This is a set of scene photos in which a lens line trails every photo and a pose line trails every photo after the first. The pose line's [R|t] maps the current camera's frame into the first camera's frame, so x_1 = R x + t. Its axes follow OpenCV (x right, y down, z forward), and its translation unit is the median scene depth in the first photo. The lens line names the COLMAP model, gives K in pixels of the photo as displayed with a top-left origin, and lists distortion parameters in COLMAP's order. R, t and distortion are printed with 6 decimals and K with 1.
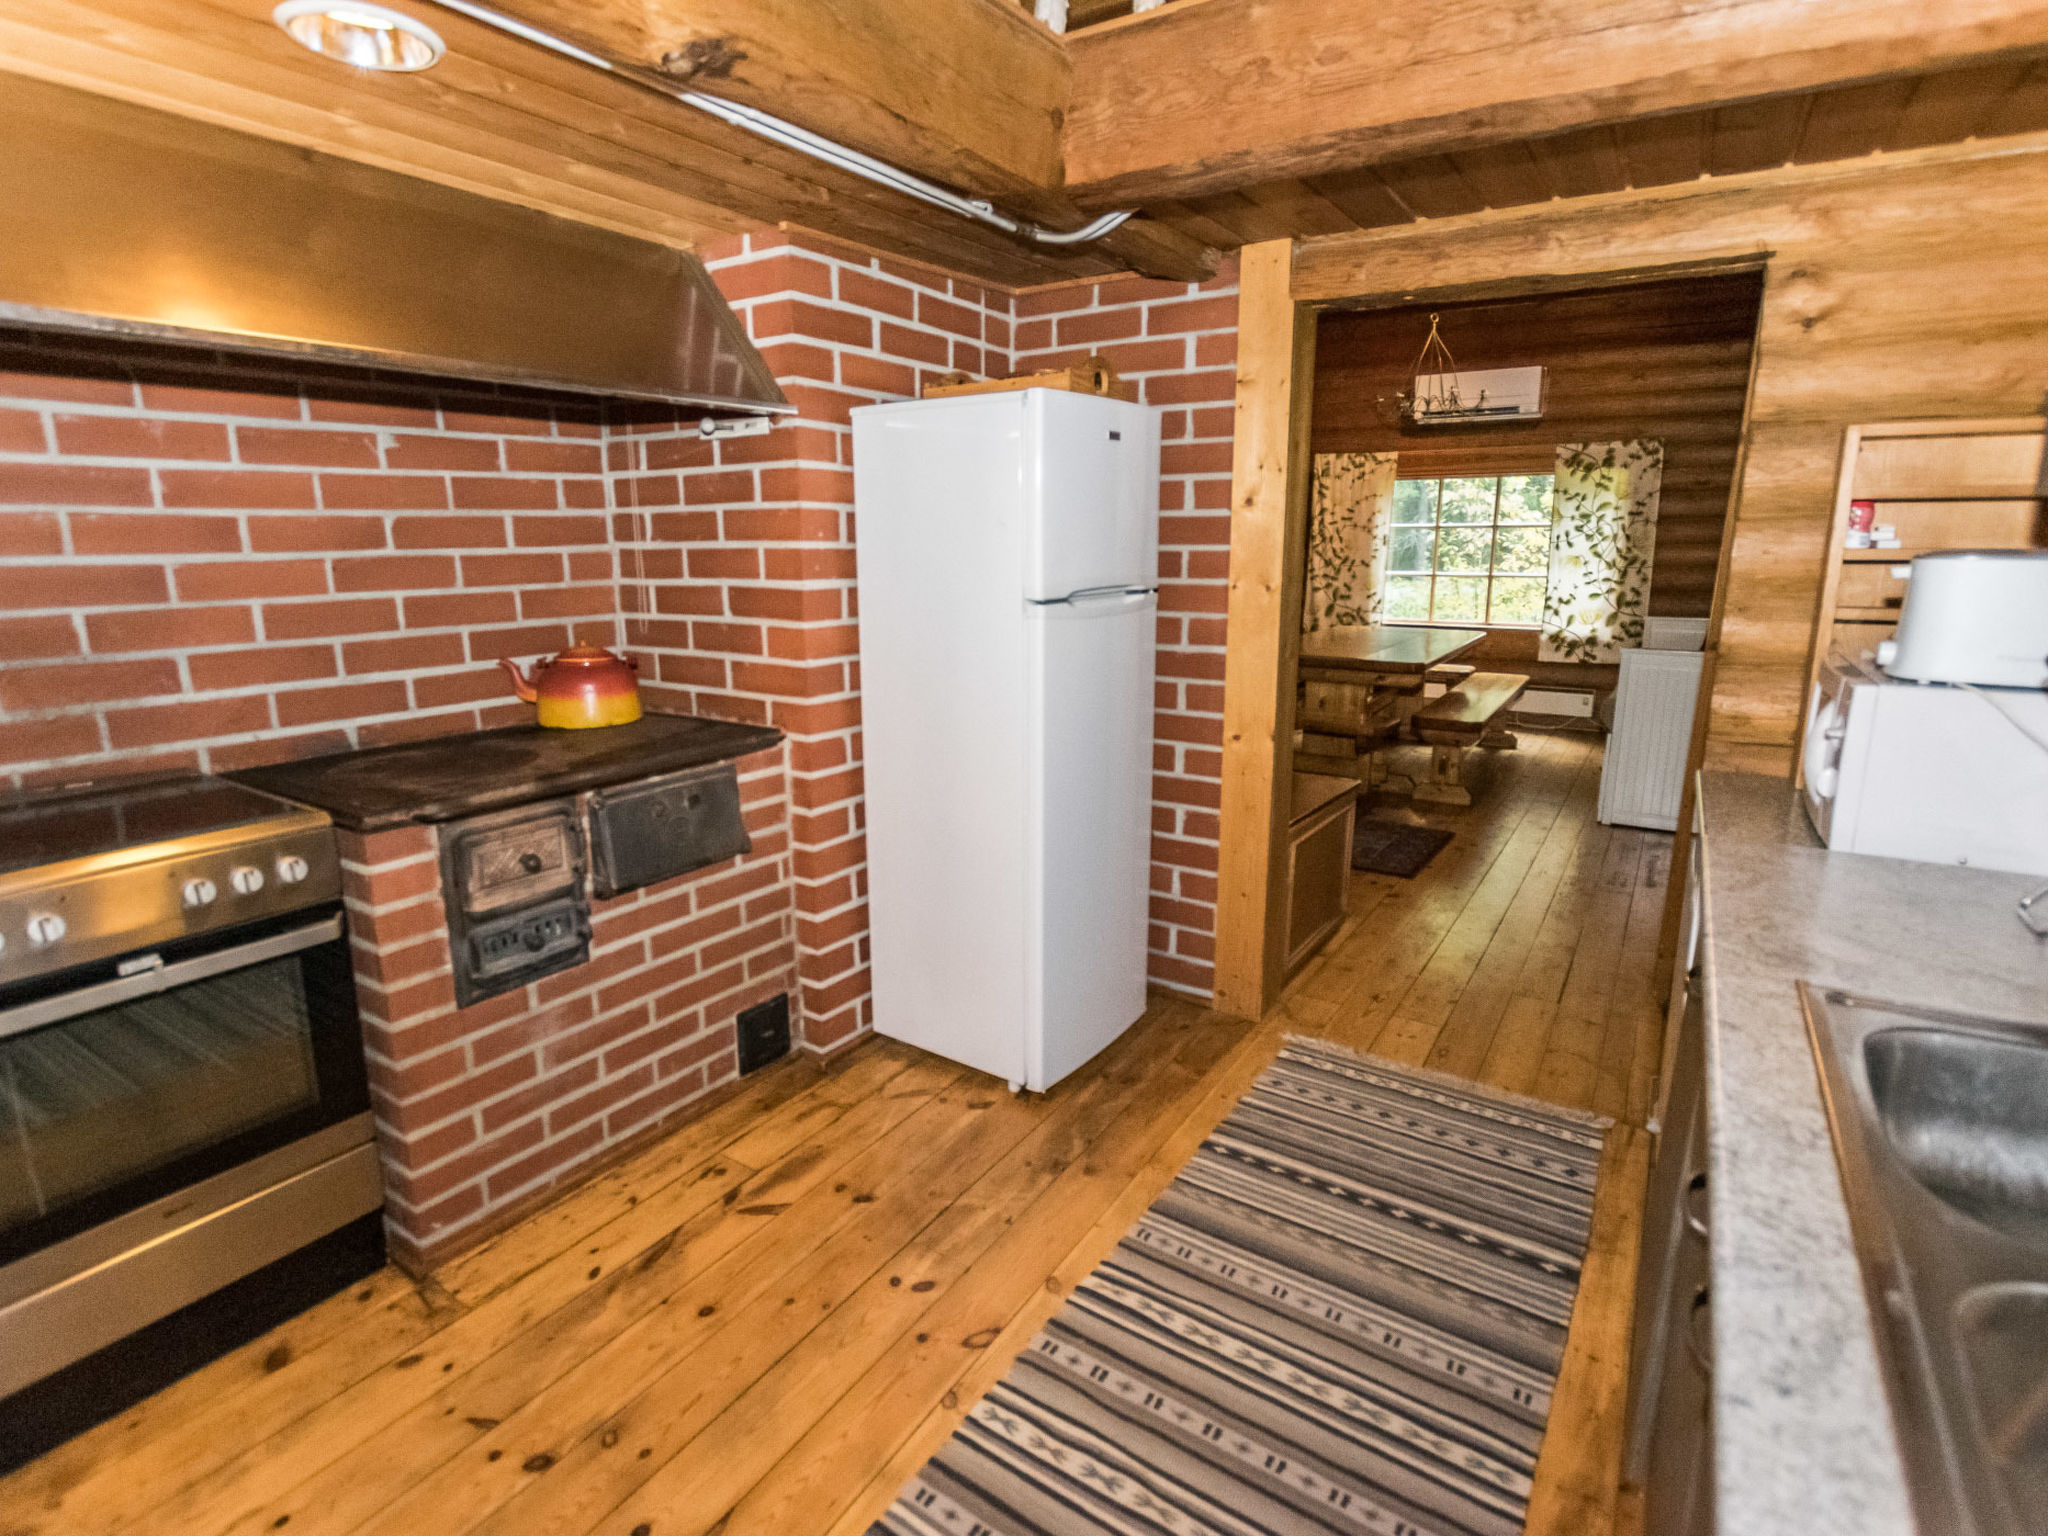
lens RADIAL K [[1038.4, 0, 1024.0], [0, 1038.4, 768.0], [0, 0, 1]] dist [-0.000086, -0.000189]
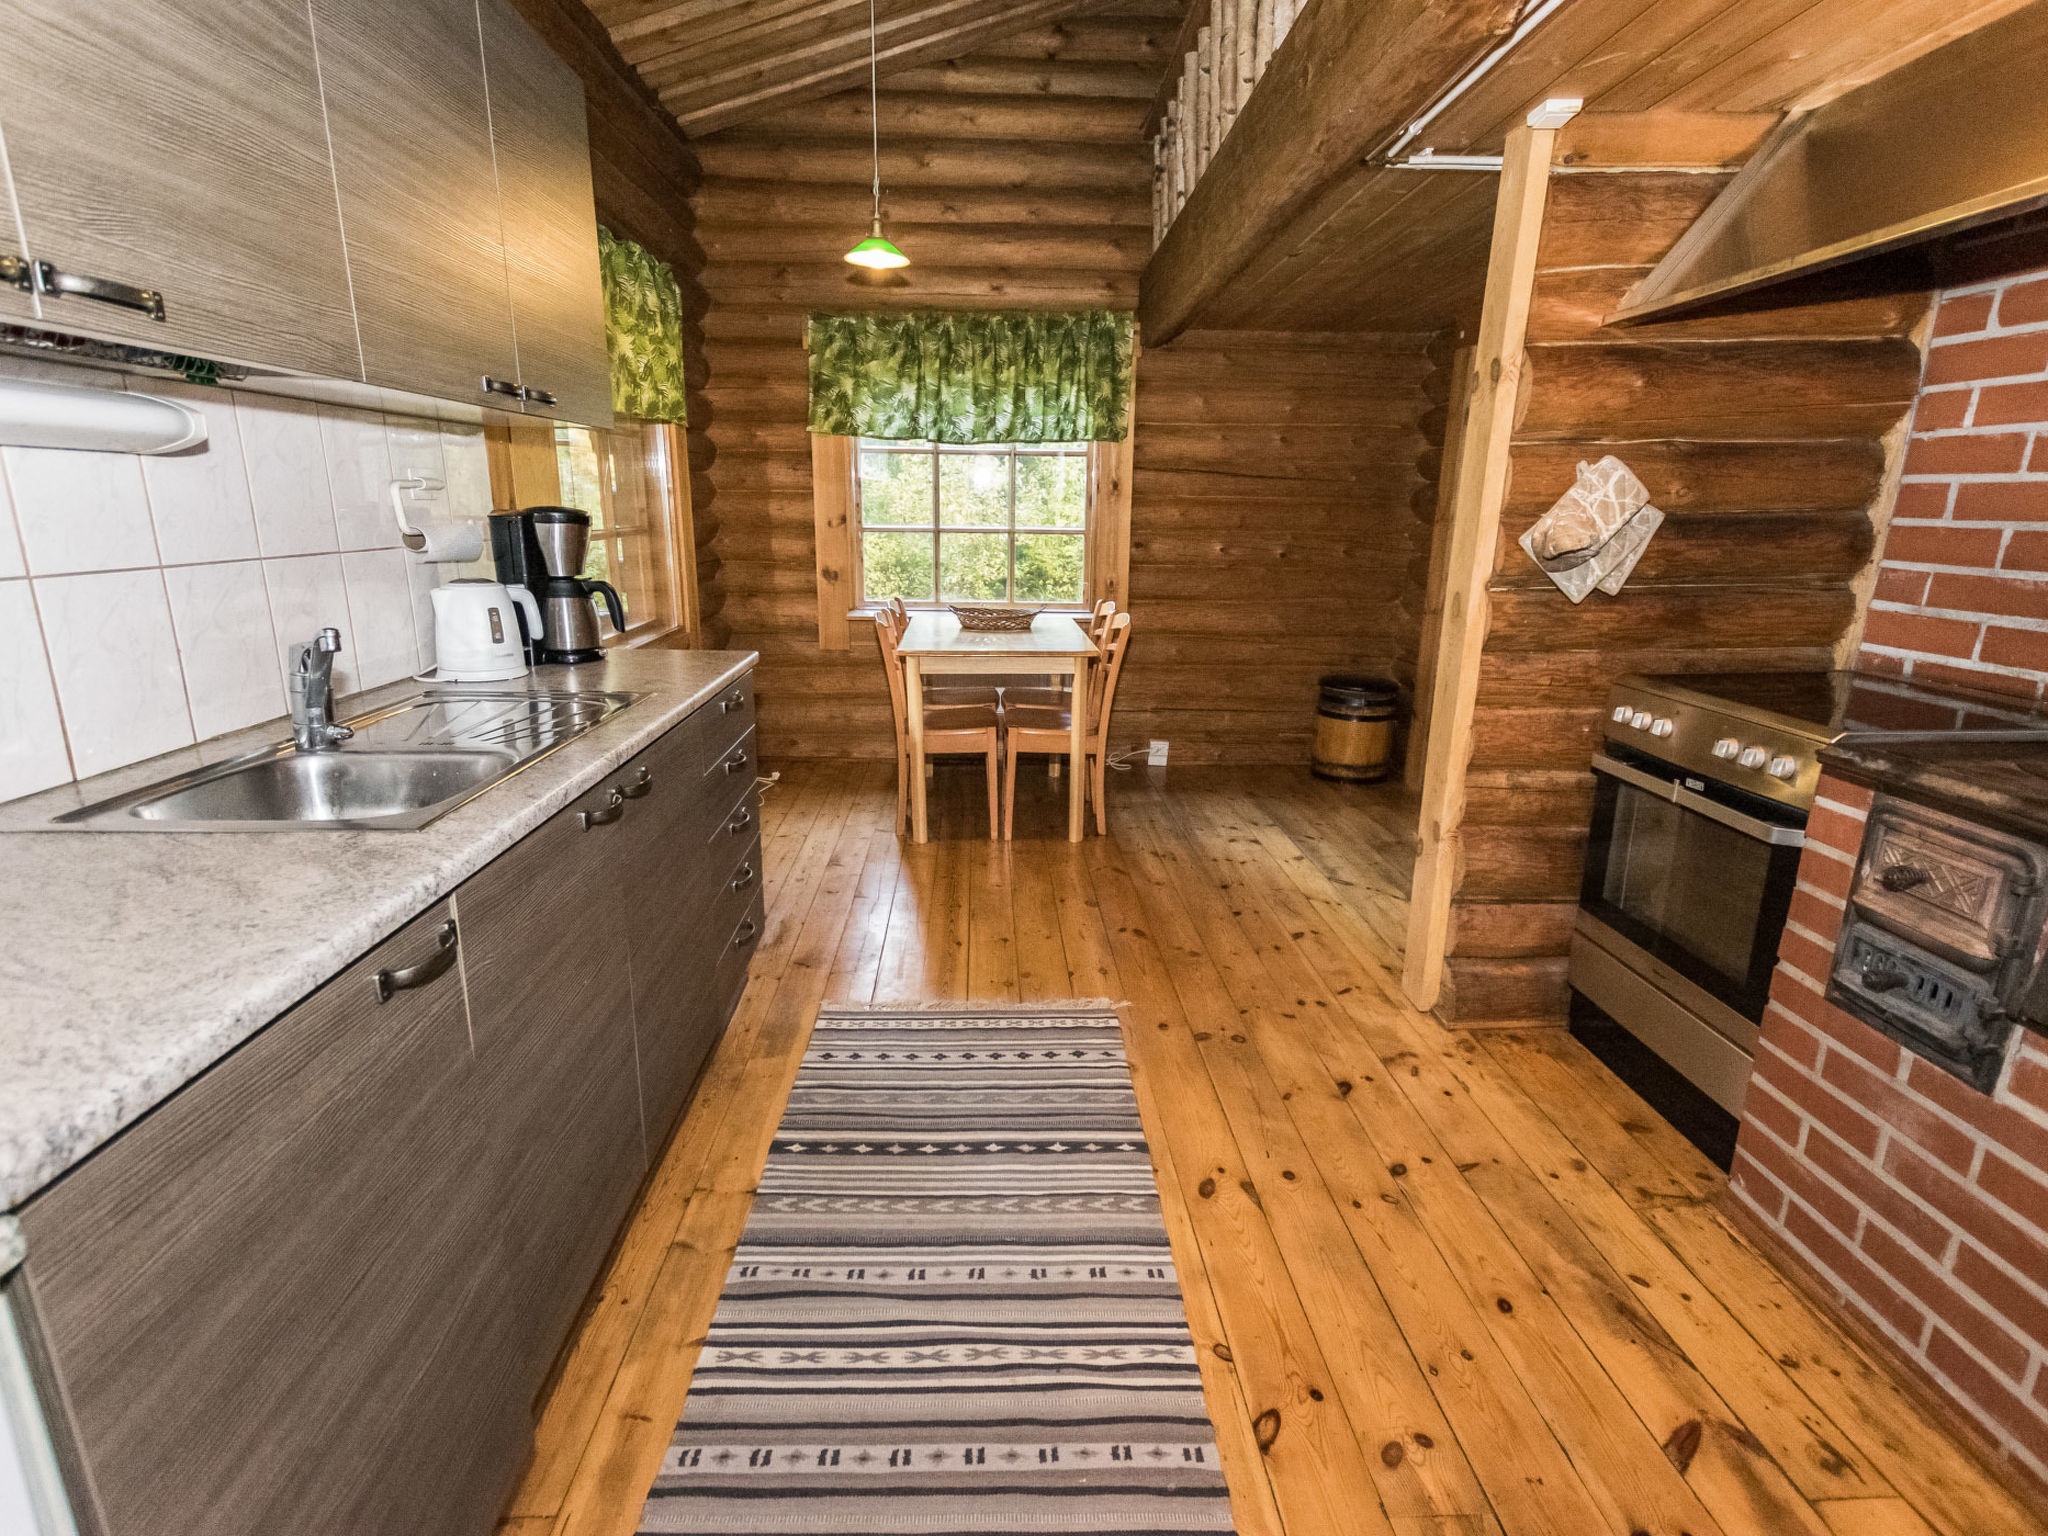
lens RADIAL K [[985.8, 0, 989.5], [0, 985.8, 768.9], [0, 0, 1]] dist [0.000708, 0.000170]
pose [[-0.835589, 0.137945, -0.531754, 0.439937], [-0.127461, 0.892864, 0.431912, -0.200524], [0.534364, 0.428679, -0.728484, 1.120579]]
